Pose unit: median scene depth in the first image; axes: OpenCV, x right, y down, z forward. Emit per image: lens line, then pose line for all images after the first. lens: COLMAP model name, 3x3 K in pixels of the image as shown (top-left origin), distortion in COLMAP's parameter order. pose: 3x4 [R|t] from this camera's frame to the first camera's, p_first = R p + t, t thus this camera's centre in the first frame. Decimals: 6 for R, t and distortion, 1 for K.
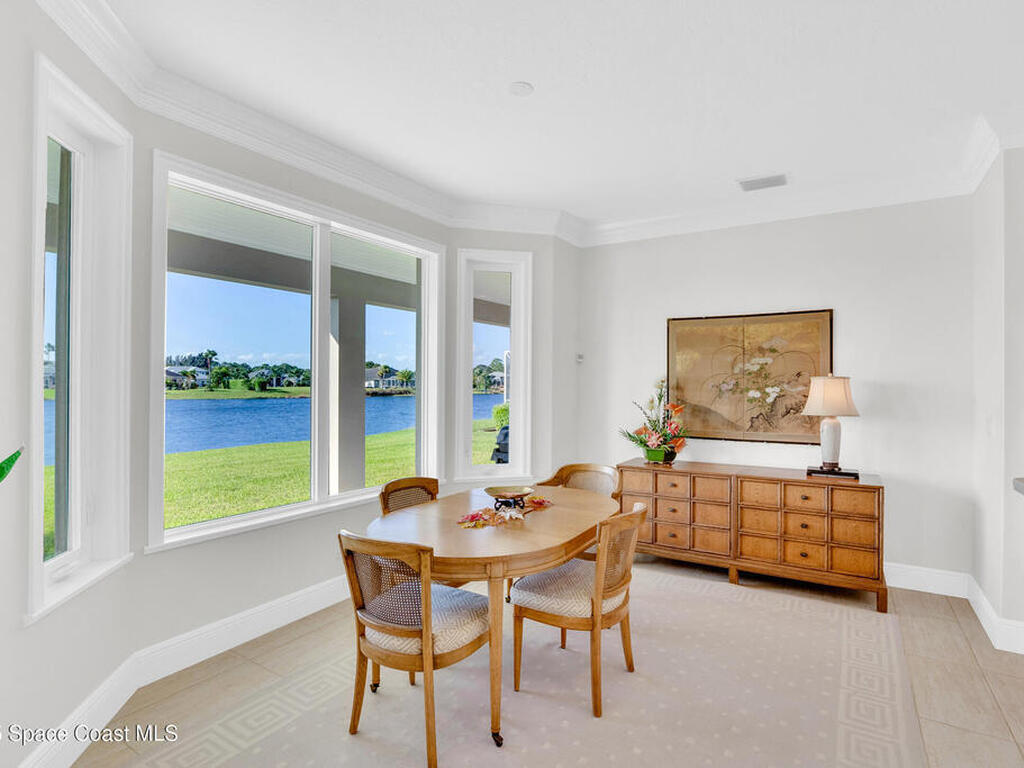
lens RADIAL K [[539.6, 0, 512.0], [0, 539.6, 384.0], [0, 0, 1]] dist [-0.001206, -0.000288]
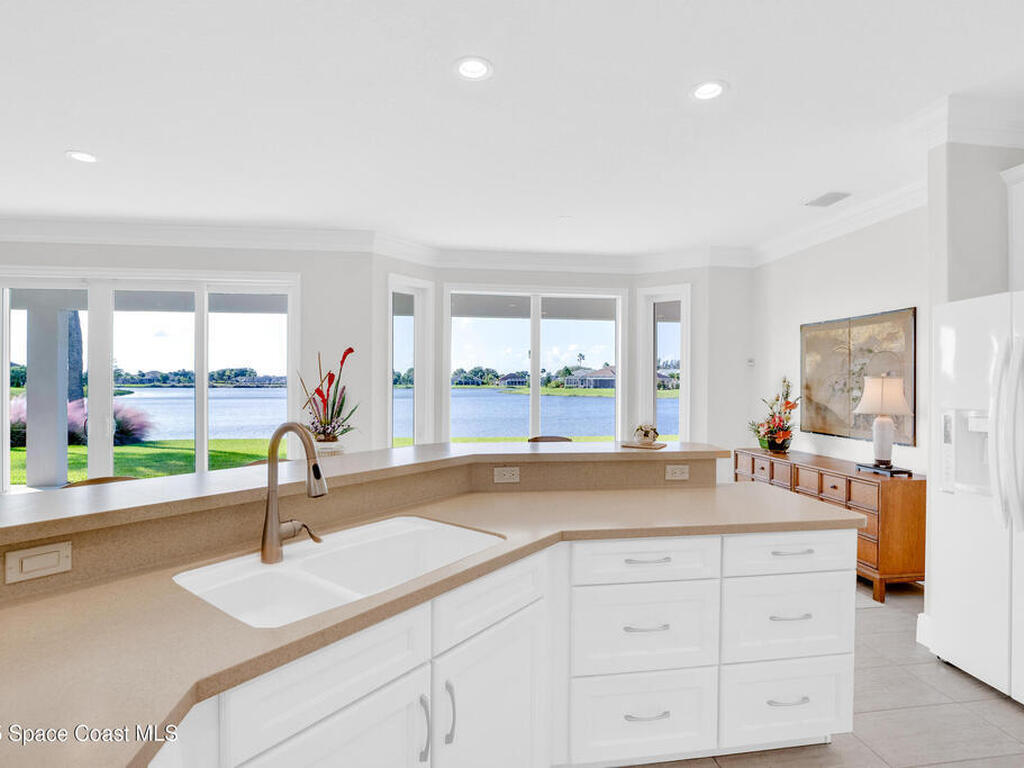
lens RADIAL K [[539.6, 0, 512.0], [0, 539.6, 384.0], [0, 0, 1]] dist [-0.001206, -0.000288]
pose [[0.648659, 0.002534, -0.761075, 0.794923], [-0.004242, 0.999991, -0.000286, 0.003671], [0.761068, 0.003414, 0.648663, -0.182446]]
